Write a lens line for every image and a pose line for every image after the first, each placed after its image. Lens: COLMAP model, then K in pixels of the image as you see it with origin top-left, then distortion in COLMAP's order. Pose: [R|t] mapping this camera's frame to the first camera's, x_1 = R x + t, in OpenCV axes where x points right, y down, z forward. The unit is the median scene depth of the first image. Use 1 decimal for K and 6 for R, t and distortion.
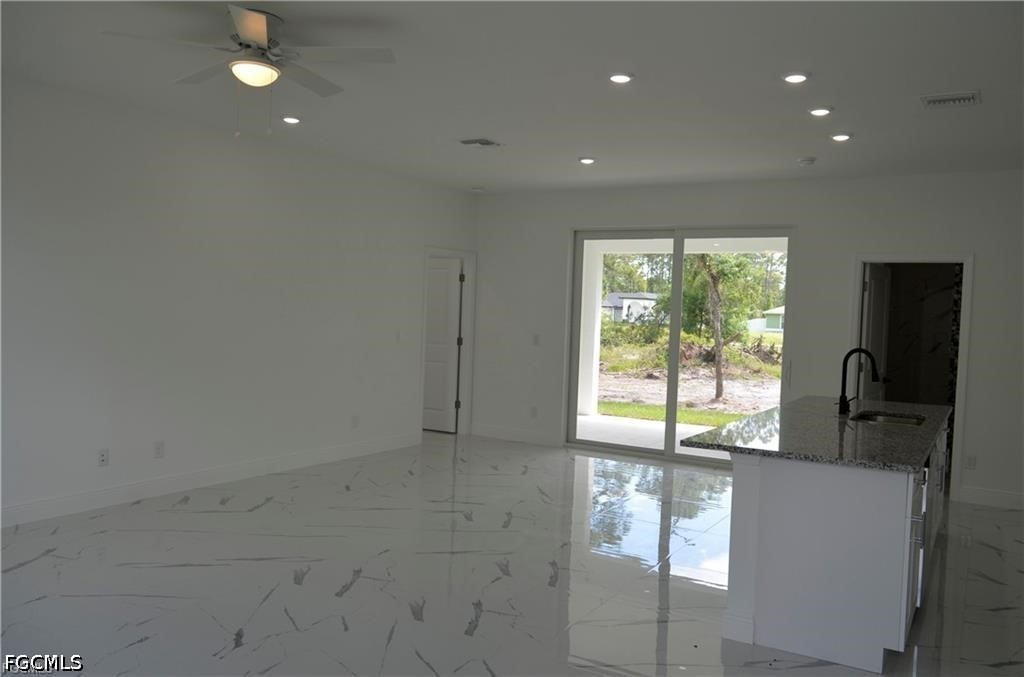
lens RADIAL K [[793.6, 0, 518.6], [0, 793.6, 336.0], [0, 0, 1]] dist [-0.021301, 0.003757]
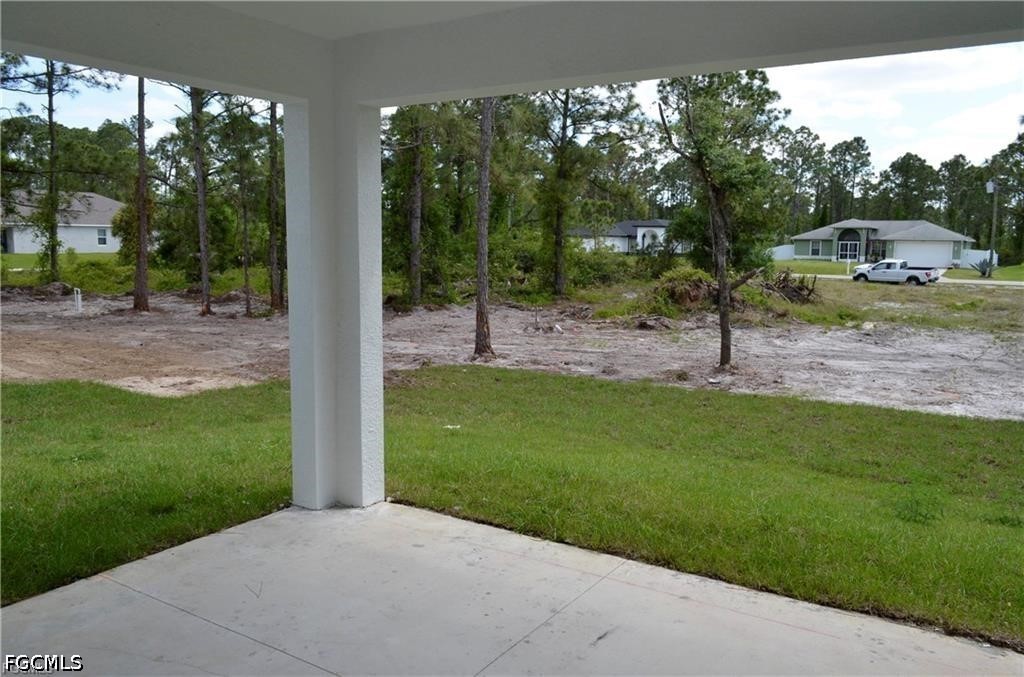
lens RADIAL K [[793.6, 0, 515.4], [0, 793.6, 337.5], [0, 0, 1]] dist [-0.021301, 0.003757]
pose [[0.999050, -0.022701, -0.037186, 0.061919], [0.025841, 0.995937, 0.086268, -0.007105], [0.035077, -0.087147, 0.995578, 0.196555]]
